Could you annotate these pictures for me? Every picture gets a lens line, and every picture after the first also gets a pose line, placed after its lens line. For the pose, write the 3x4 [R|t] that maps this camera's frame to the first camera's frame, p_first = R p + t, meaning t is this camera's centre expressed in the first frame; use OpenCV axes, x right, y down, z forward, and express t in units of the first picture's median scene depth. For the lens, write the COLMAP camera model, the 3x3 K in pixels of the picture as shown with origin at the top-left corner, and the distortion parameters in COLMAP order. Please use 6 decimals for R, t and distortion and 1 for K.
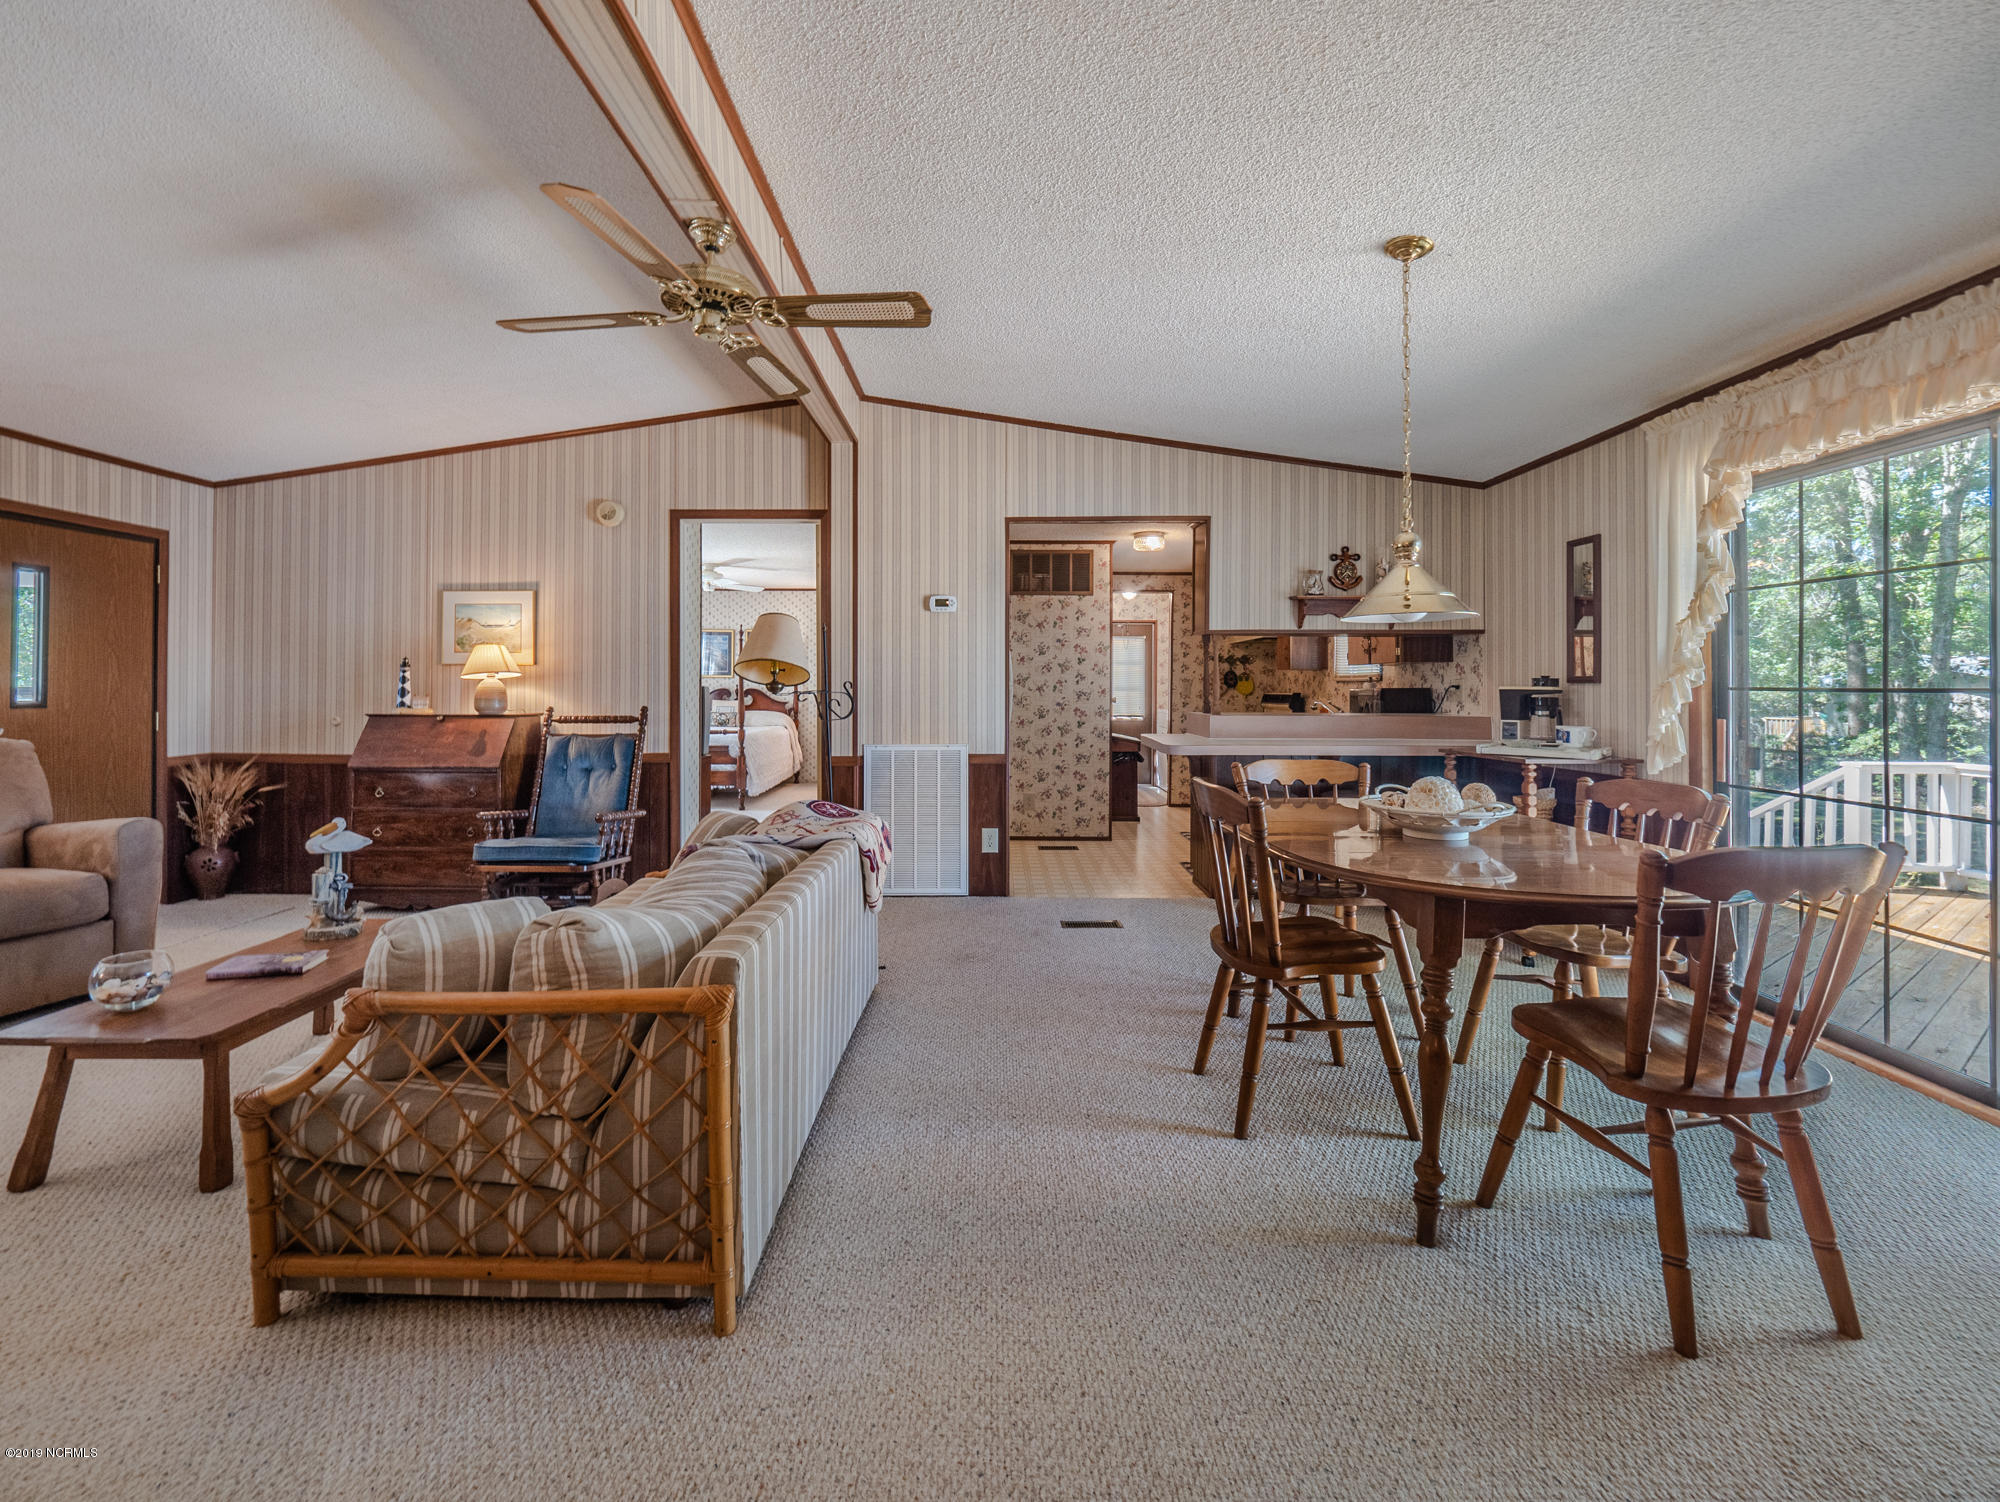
lens RADIAL K [[847.9, 0, 979.3], [0, 847.9, 684.0], [0, 0, 1]] dist [0.002341, -0.000188]
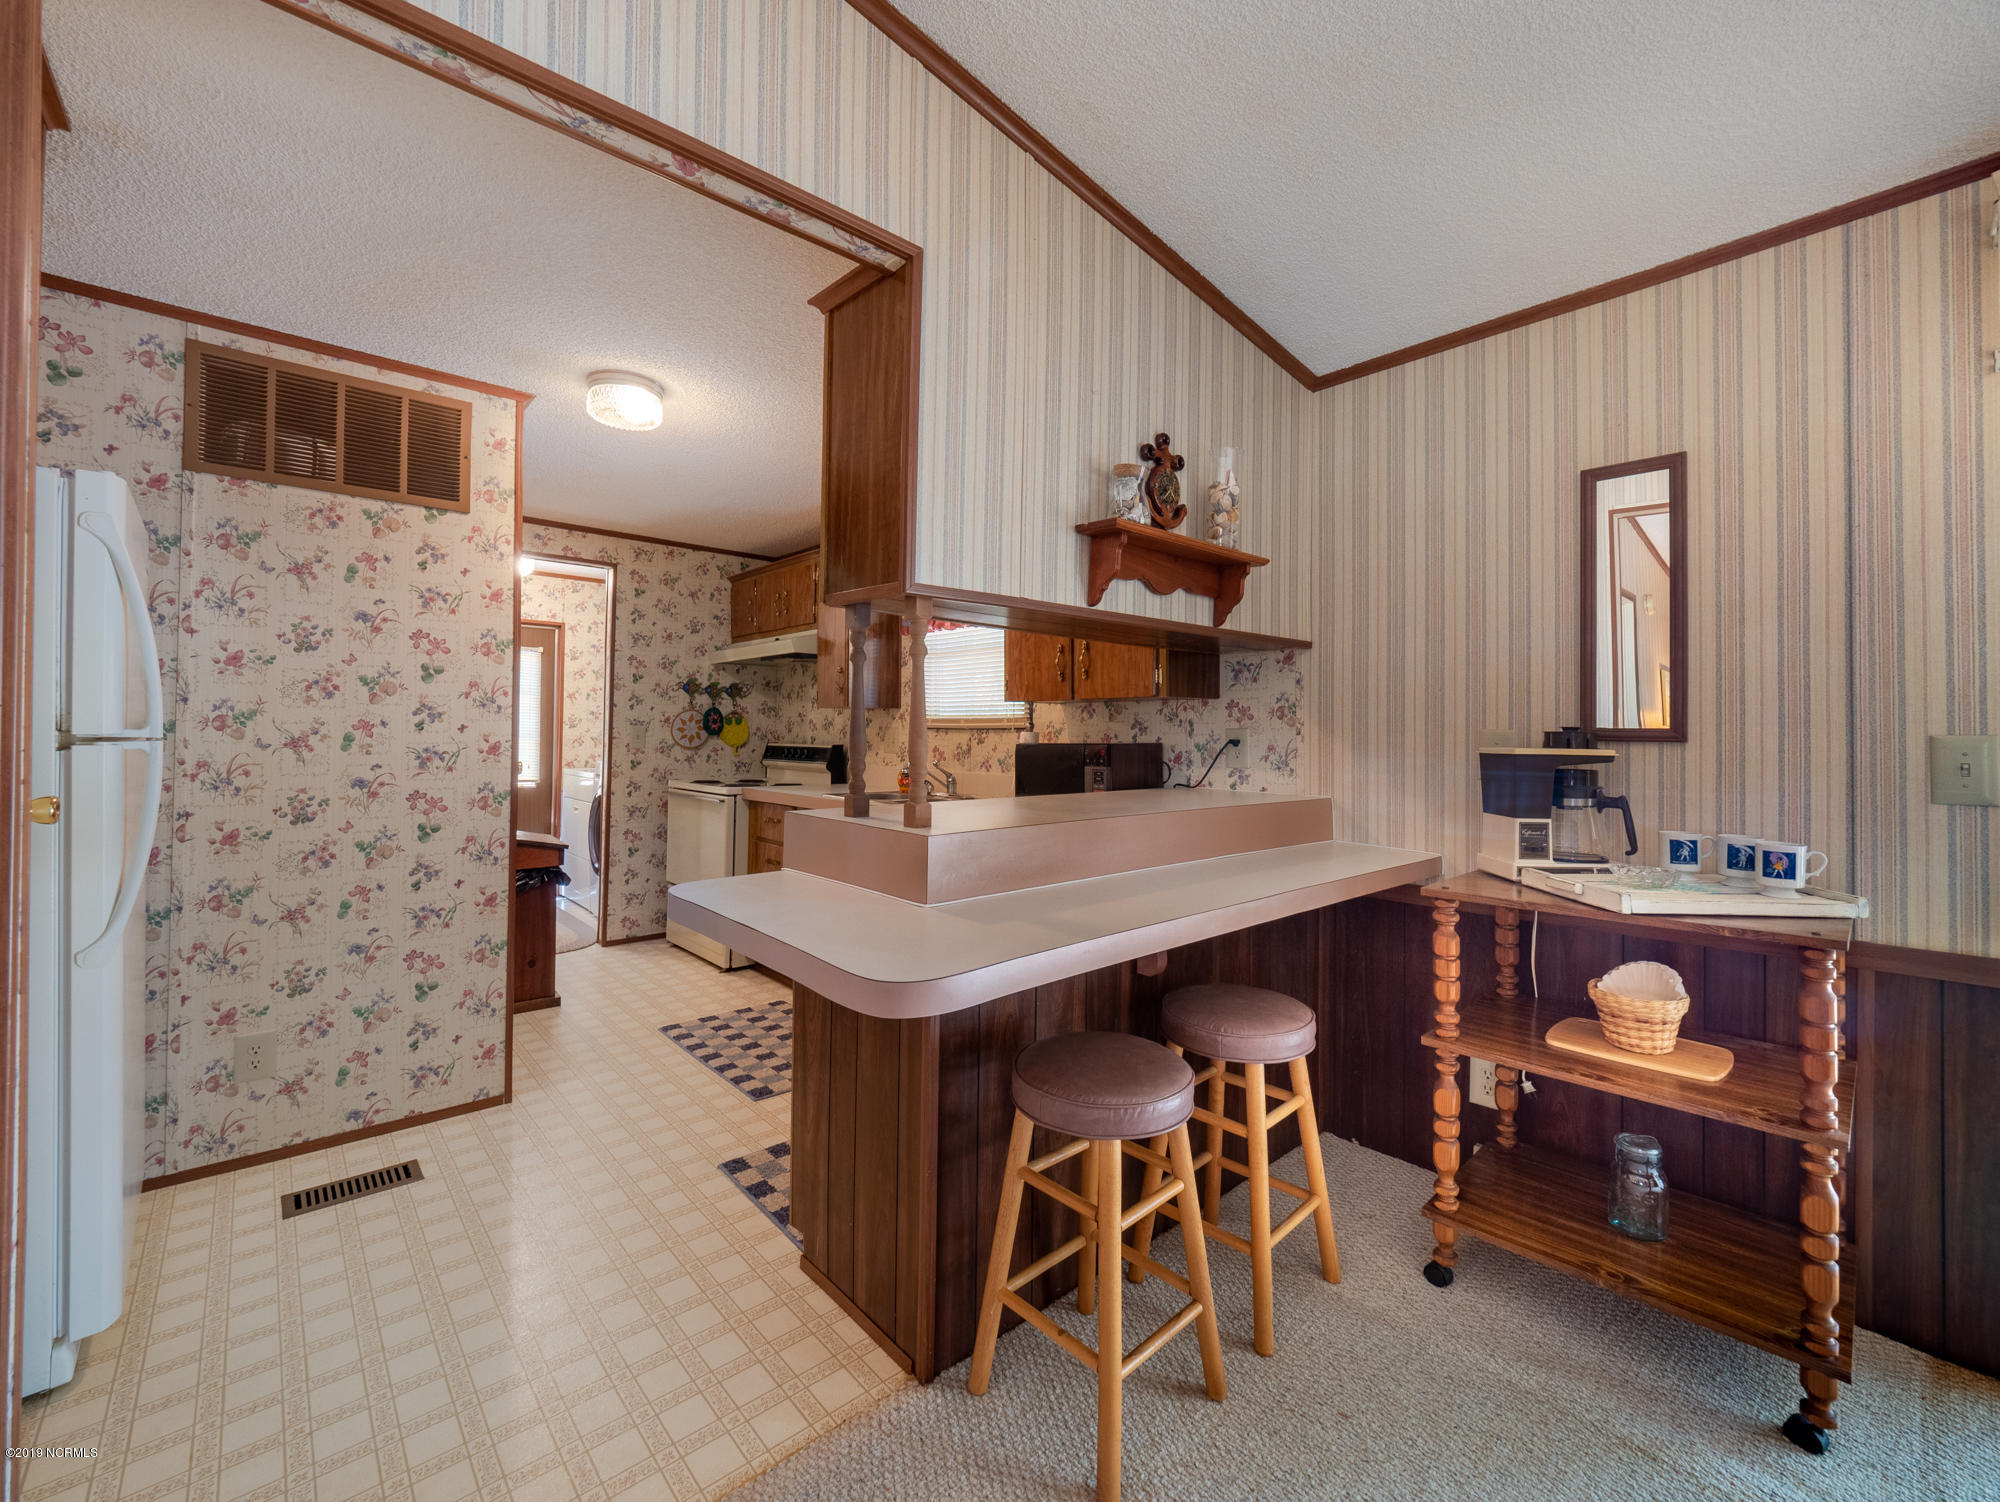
lens RADIAL K [[853.6, 0, 1012.5], [0, 853.6, 722.7], [0, 0, 1]] dist [0.003112, -0.008525]
pose [[0.735010, 0.011538, 0.677958, 0.069219], [-0.009731, 0.999932, -0.006468, -0.005348], [-0.677986, -0.001843, 0.735072, 0.730985]]
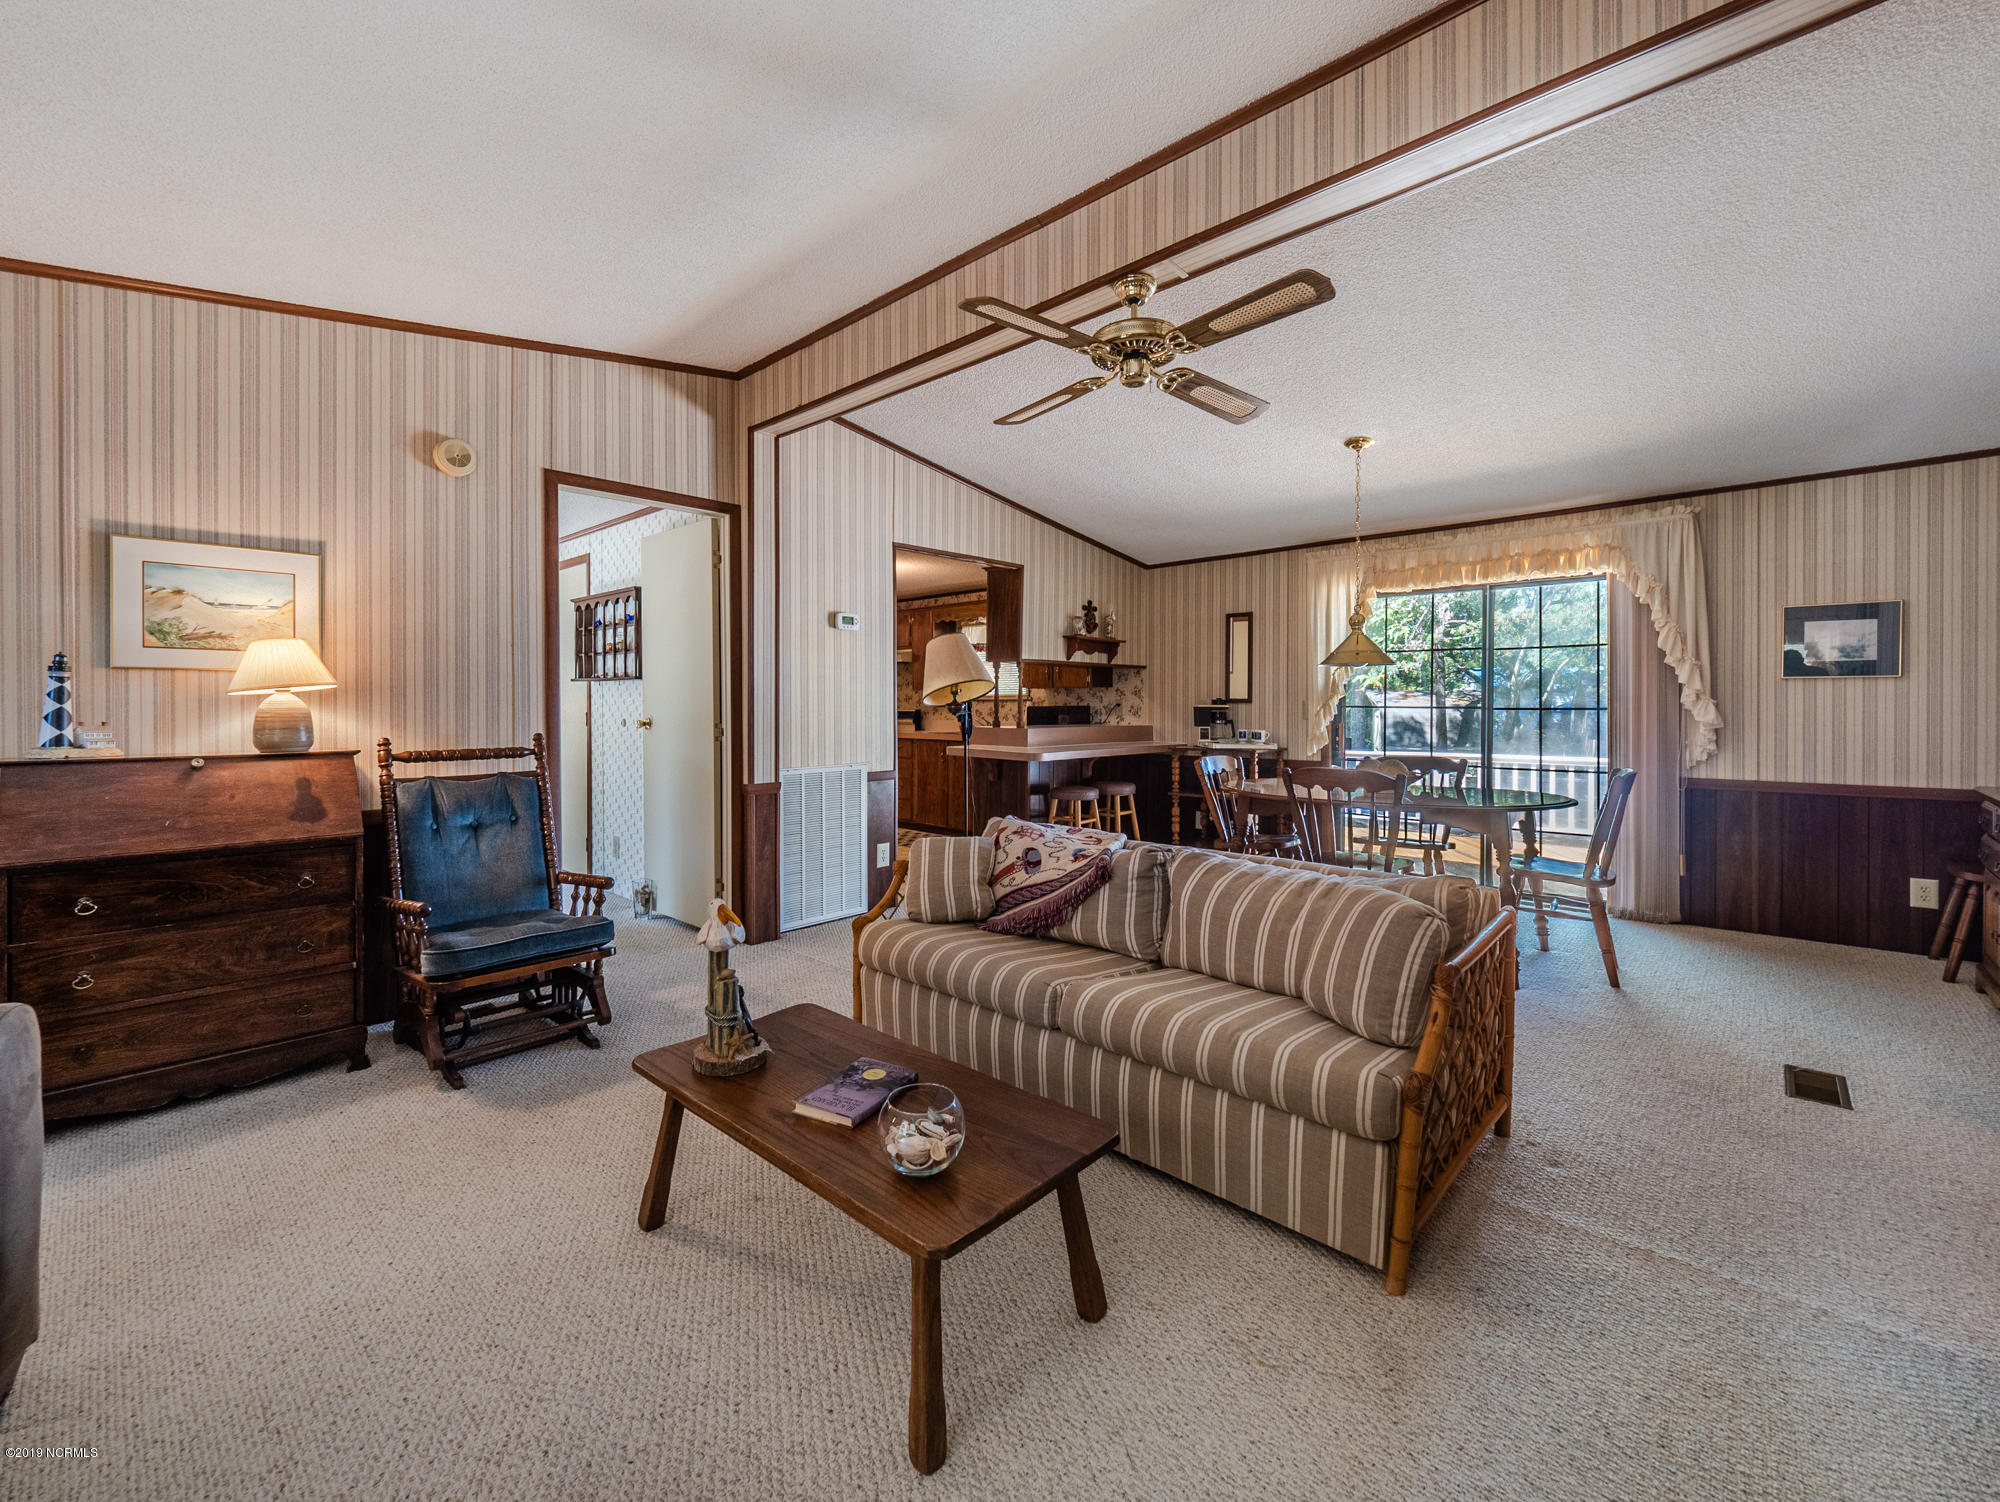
lens RADIAL K [[828.4, 0, 1003.8], [0, 828.4, 720.6], [0, 0, 1]] dist [0.003115, -0.006381]
pose [[0.682413, -0.015124, 0.730810, -0.626332], [-0.002821, 0.999724, 0.023324, -0.002752], [-0.730961, -0.017978, 0.682182, 0.208000]]
